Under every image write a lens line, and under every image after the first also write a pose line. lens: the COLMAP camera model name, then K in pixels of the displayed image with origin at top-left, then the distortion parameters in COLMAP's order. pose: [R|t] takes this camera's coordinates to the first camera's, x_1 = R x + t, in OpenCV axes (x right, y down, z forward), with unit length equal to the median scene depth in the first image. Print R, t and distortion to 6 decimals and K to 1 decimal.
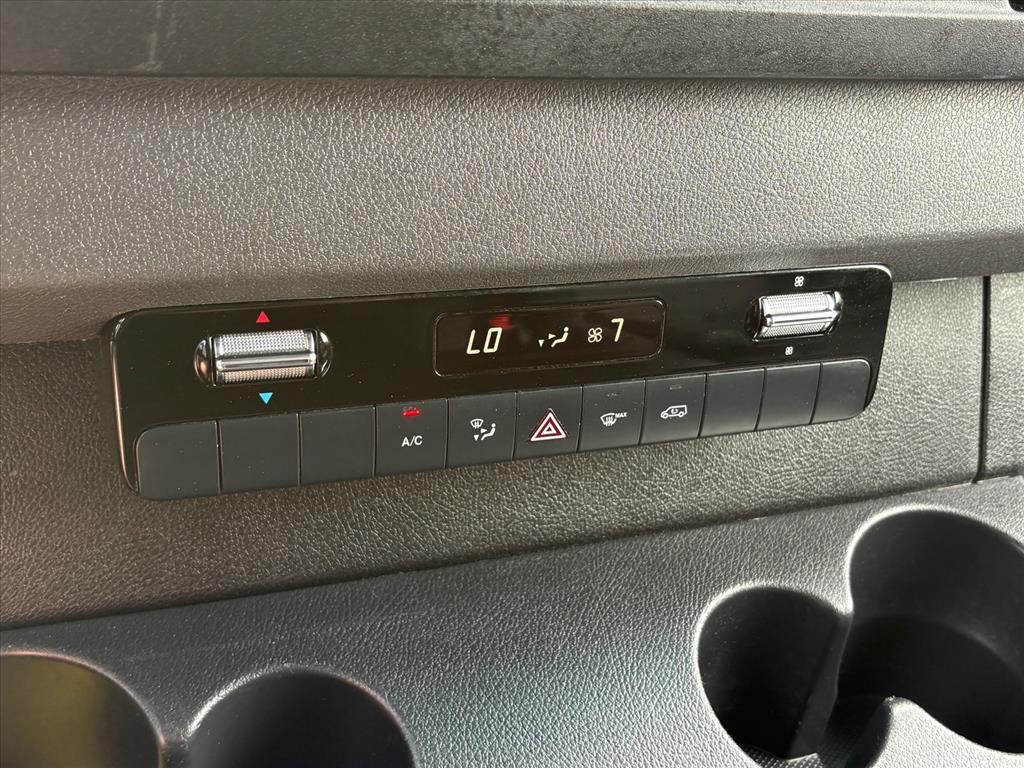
lens RADIAL K [[1130.5, 0, 508.3], [0, 1130.5, 390.6], [0, 0, 1]] dist [-0.019775, 0.000000]
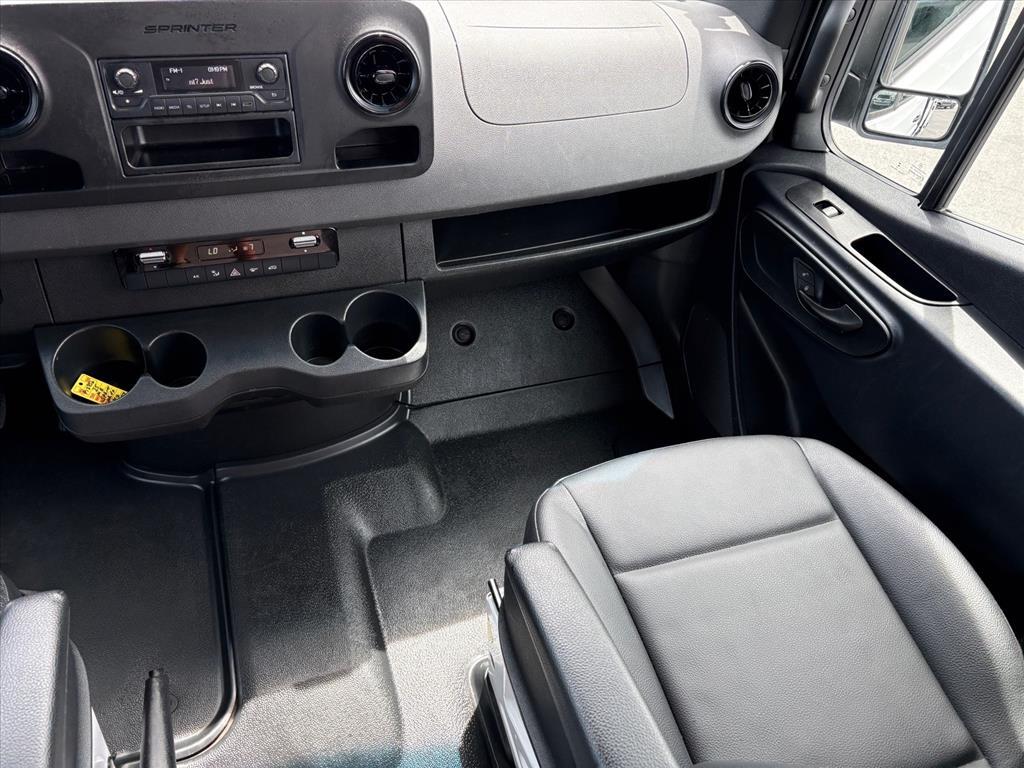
lens RADIAL K [[777.0, 0, 514.8], [0, 777.0, 377.1], [0, 0, 1]] dist [0.023903, -0.024621]
pose [[0.999729, 0.018673, -0.013869, 1.021213], [-0.014476, 0.966205, 0.257367, -0.317424], [0.018206, -0.257096, 0.966214, -1.644173]]
